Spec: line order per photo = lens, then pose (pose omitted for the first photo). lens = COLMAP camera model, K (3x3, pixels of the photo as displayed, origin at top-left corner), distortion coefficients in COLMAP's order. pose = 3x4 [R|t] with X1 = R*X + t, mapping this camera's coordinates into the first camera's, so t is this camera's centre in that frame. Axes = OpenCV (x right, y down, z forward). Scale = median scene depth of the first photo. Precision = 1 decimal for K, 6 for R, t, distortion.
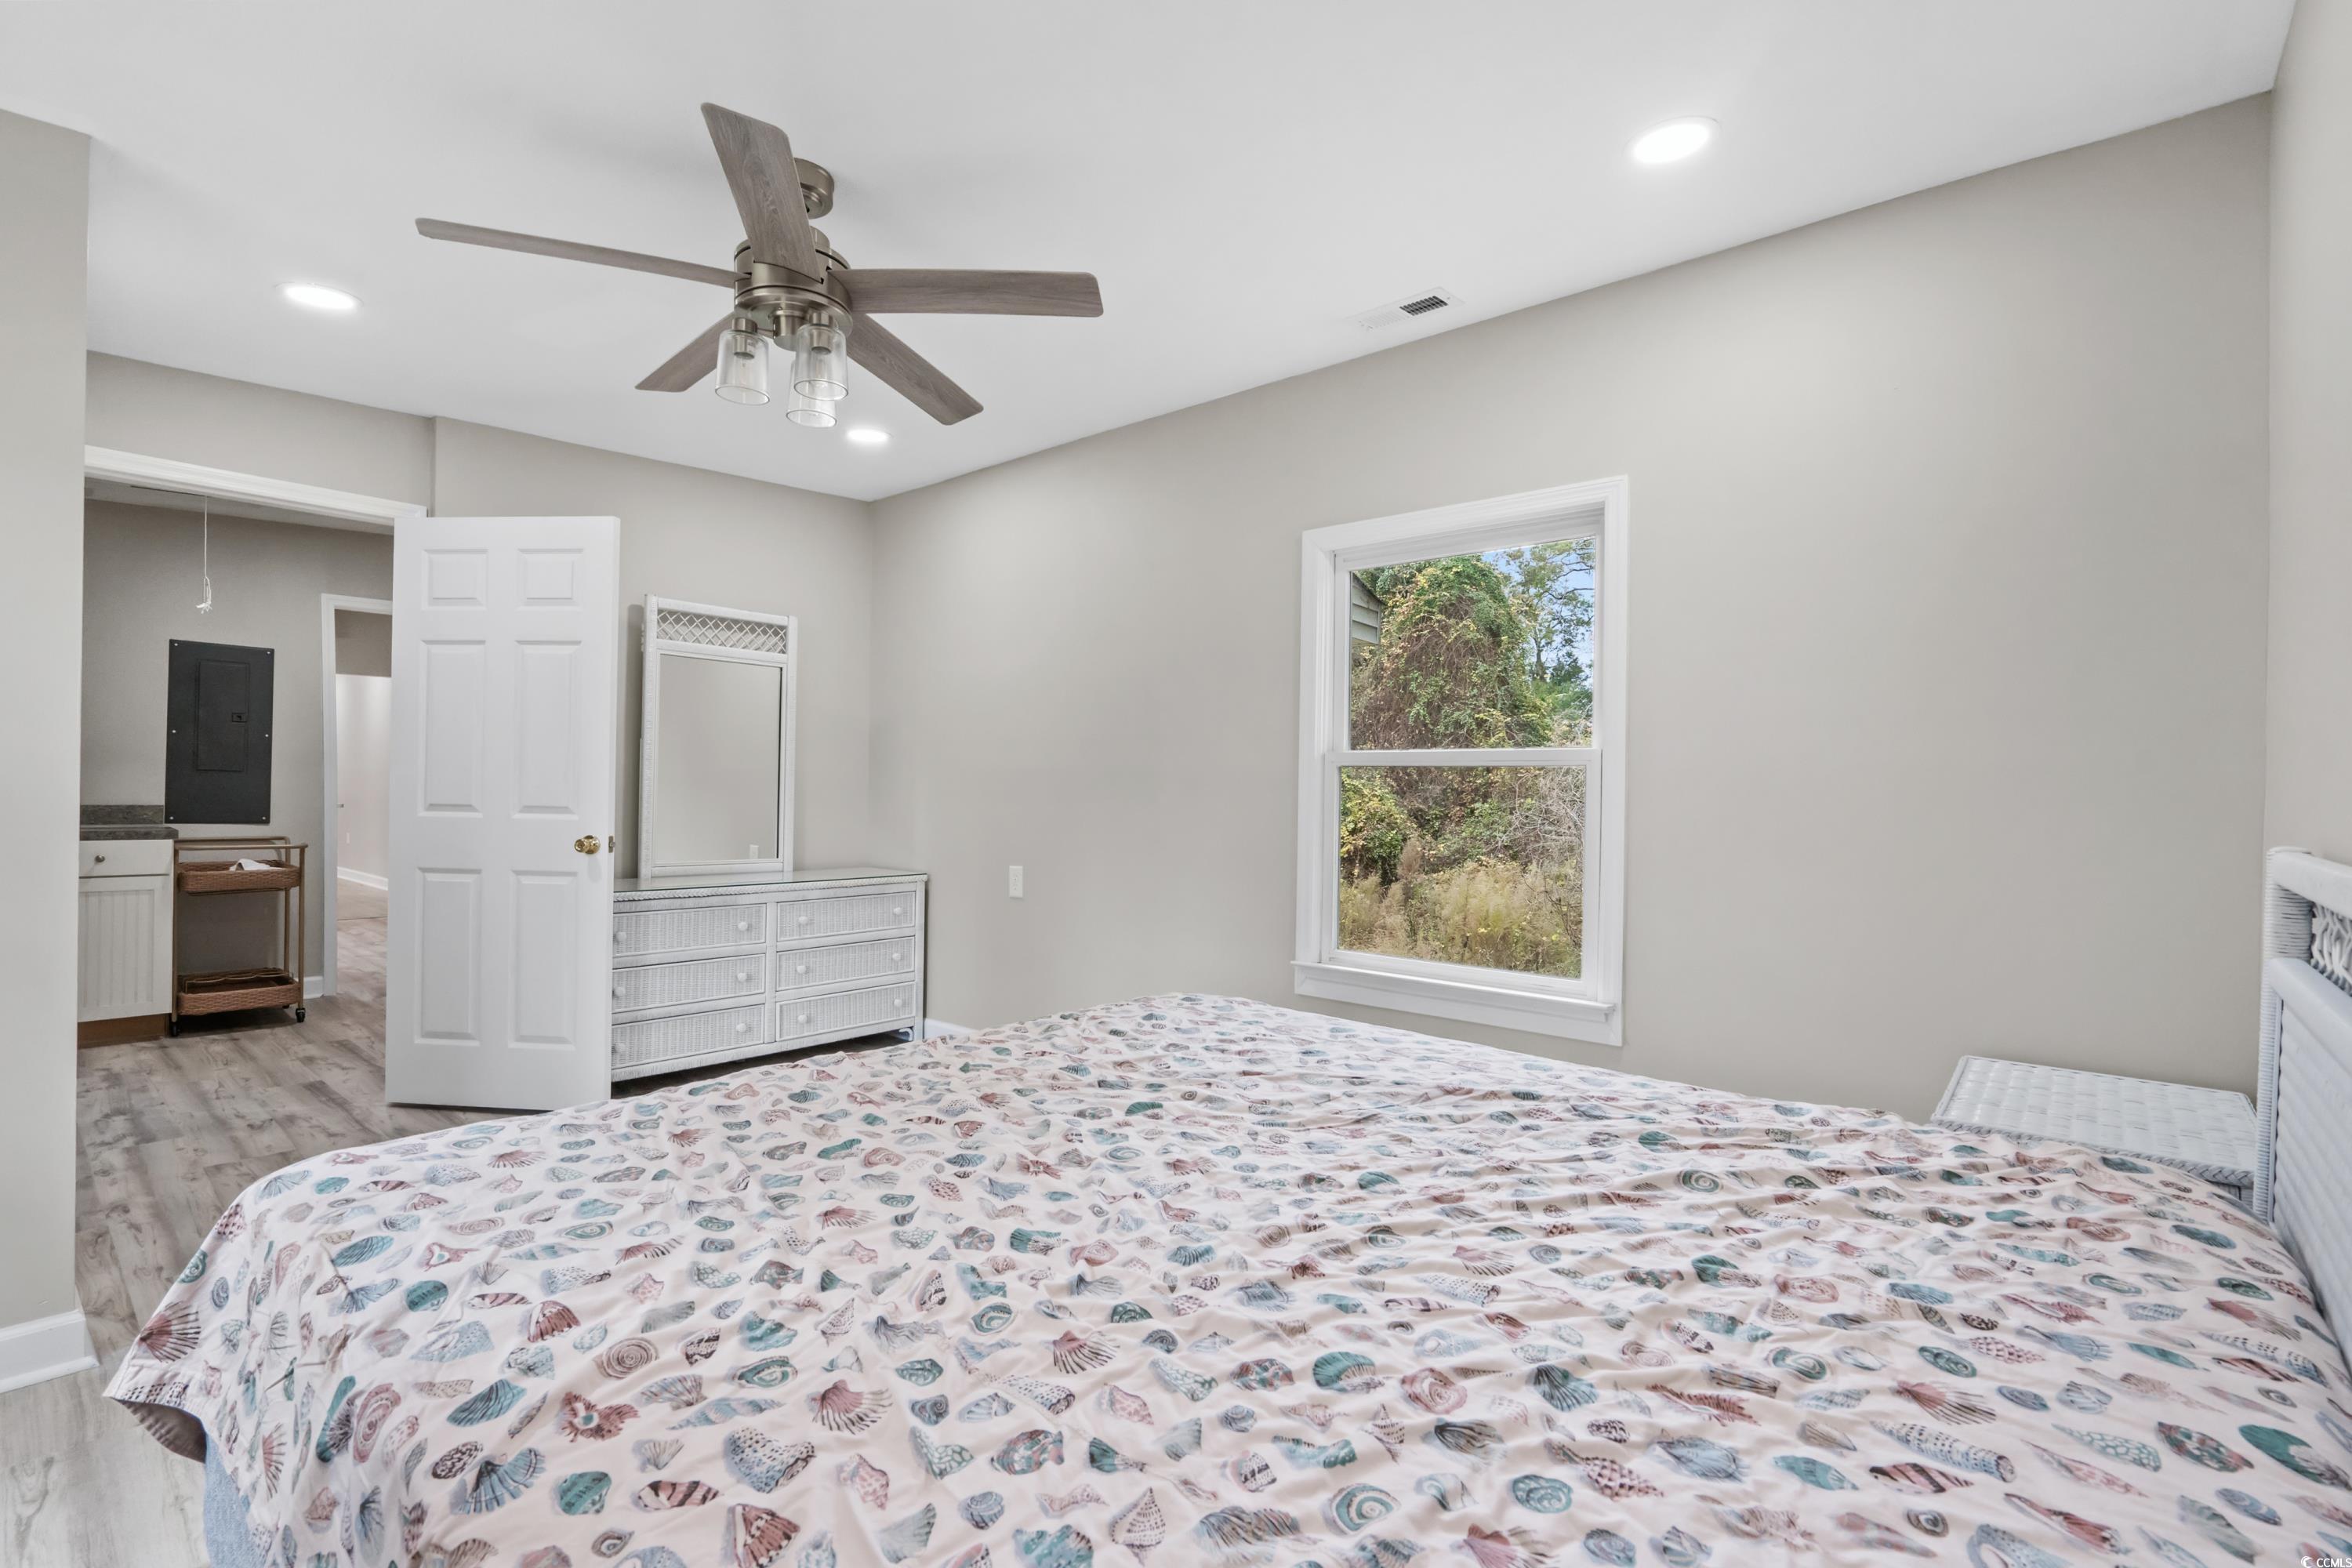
lens RADIAL K [[1063.2, 0, 1176.0], [0, 1063.2, 784.0], [0, 0, 1]] dist [-0.005536, -0.000086]
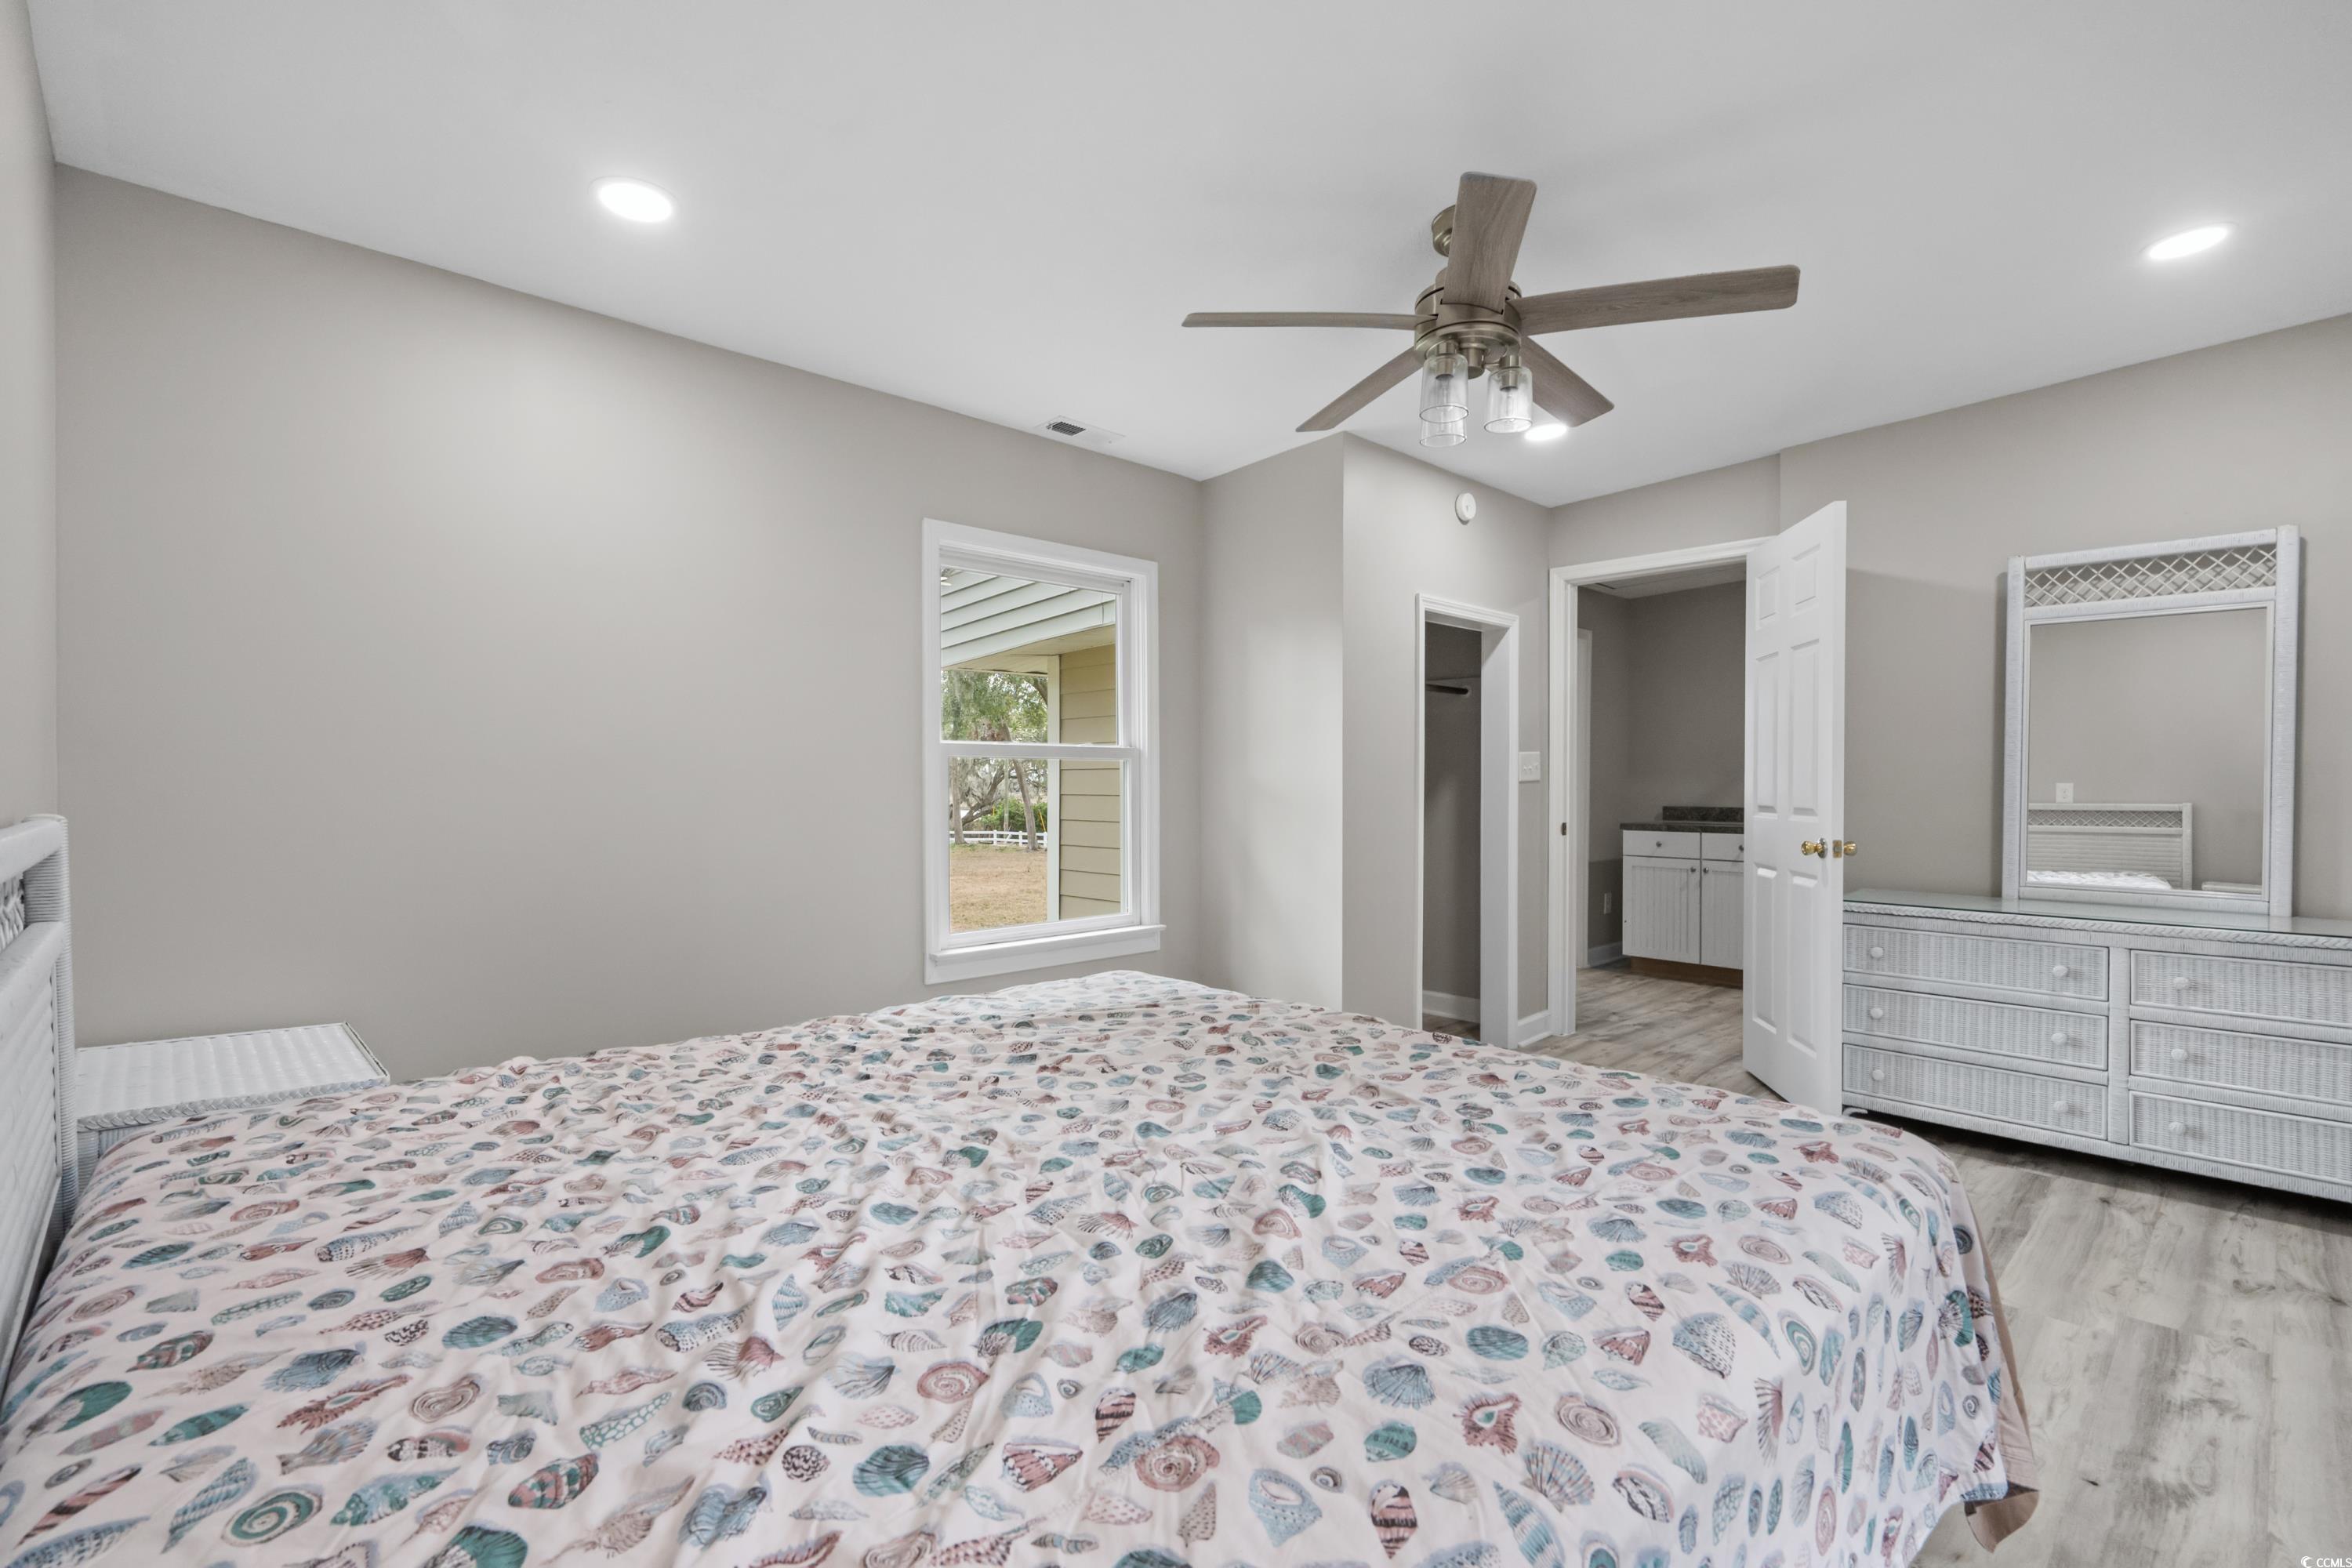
lens RADIAL K [[1069.1, 0, 1171.9], [0, 1069.1, 781.2], [0, 0, 1]] dist [-0.002600, 0.000536]
pose [[-0.099881, -0.019493, -0.994808, 0.460343], [0.002444, 0.999800, -0.019836, 0.013569], [0.994996, -0.004412, -0.099813, 0.498387]]
